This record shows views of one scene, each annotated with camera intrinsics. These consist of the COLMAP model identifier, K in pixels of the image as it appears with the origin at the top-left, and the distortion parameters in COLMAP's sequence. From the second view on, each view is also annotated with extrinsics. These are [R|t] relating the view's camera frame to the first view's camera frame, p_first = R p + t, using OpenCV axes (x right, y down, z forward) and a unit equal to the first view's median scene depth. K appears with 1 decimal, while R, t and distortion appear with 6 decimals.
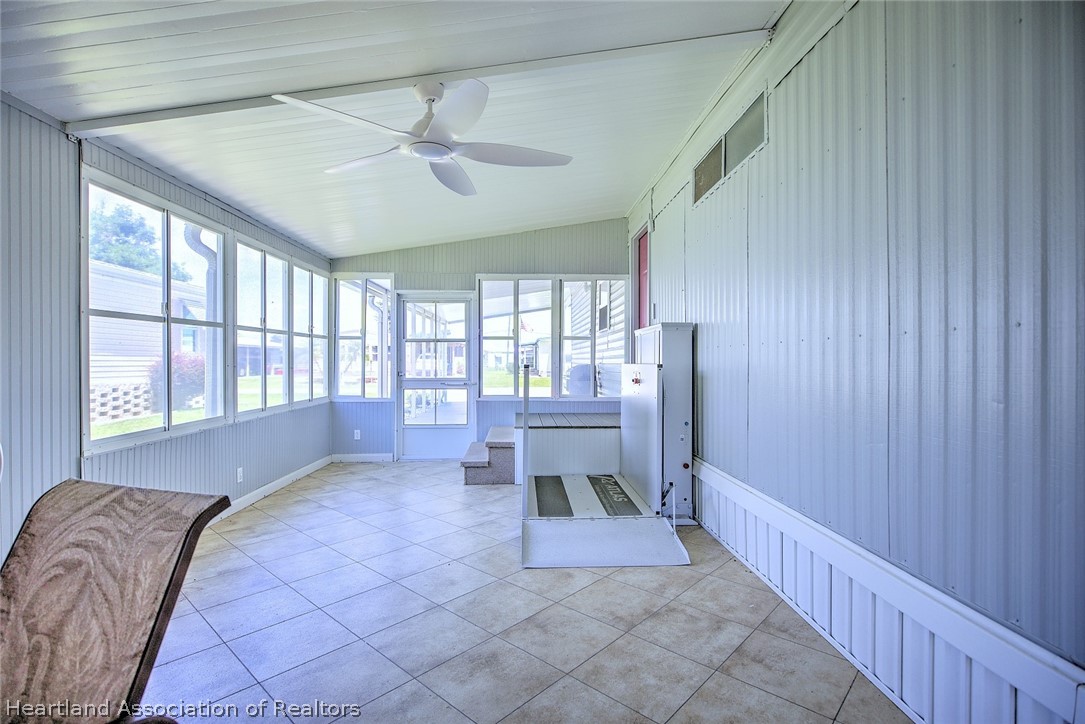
lens RADIAL K [[536.3, 0, 552.0], [0, 536.3, 358.1], [0, 0, 1]] dist [-0.000319, -0.000222]
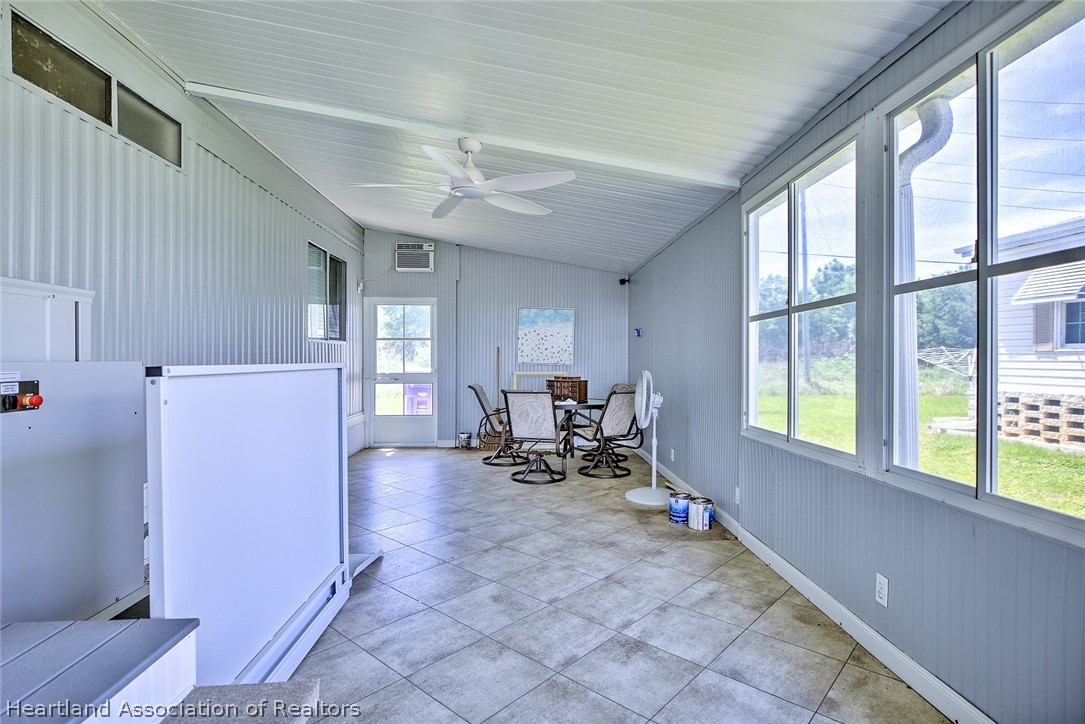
lens RADIAL K [[536.3, 0, 552.0], [0, 536.3, 358.1], [0, 0, 1]] dist [-0.000319, -0.000222]
pose [[-0.999884, 0.015227, 0.000147, -0.303410], [0.015208, 0.999010, -0.041798, 0.031230], [-0.000783, -0.041790, -0.999126, 1.596871]]
